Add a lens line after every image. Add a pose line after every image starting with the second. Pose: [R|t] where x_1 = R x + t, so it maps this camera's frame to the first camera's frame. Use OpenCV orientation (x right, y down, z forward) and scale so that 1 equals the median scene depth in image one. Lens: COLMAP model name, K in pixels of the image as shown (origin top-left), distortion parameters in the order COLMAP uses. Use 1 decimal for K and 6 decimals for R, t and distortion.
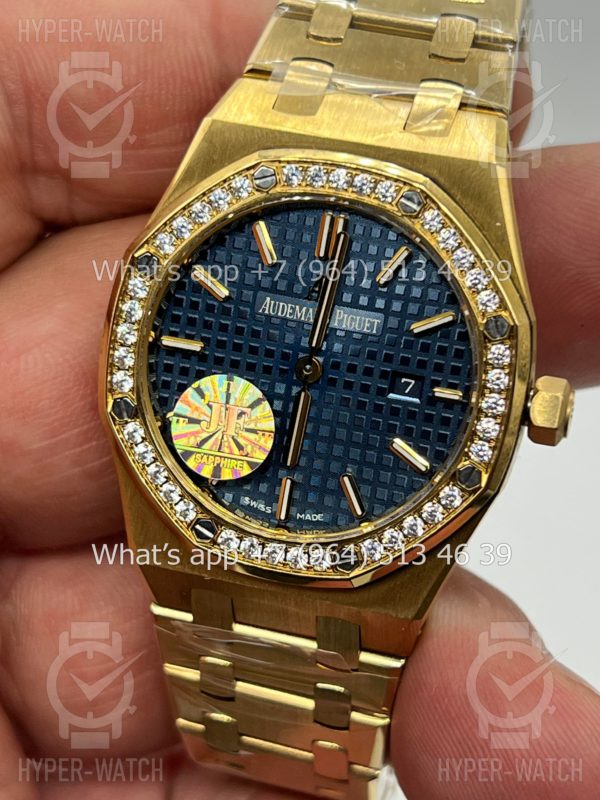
lens RADIAL K [[1976.4, 0, 296.2], [0, 1976.4, 401.3], [0, 0, 1]] dist [0.514262, 0.000000]
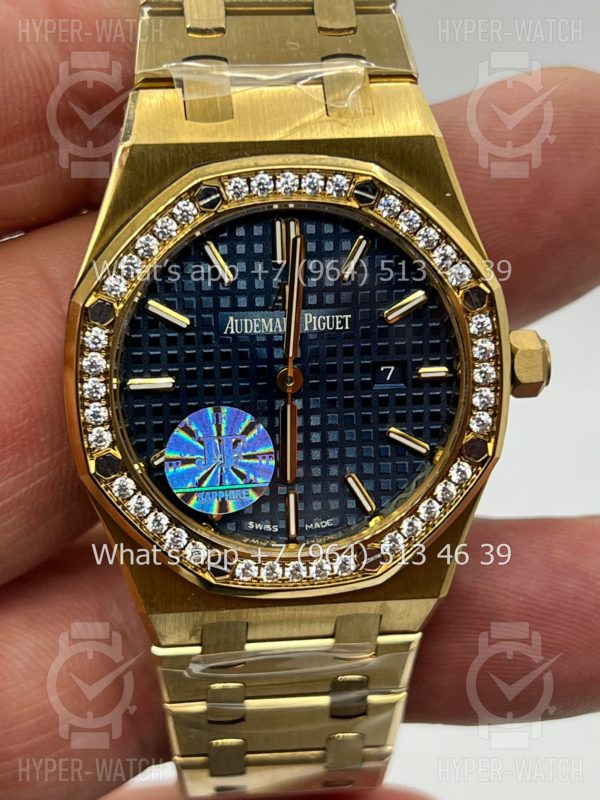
lens RADIAL K [[1976.4, 0, 298.4], [0, 1976.4, 402.5], [0, 0, 1]] dist [0.514262, 0.000000]
pose [[0.926223, -0.244483, 0.286947, -0.270436], [0.209885, 0.966735, 0.146194, -0.146410], [-0.313144, -0.075182, 0.946725, 0.080564]]
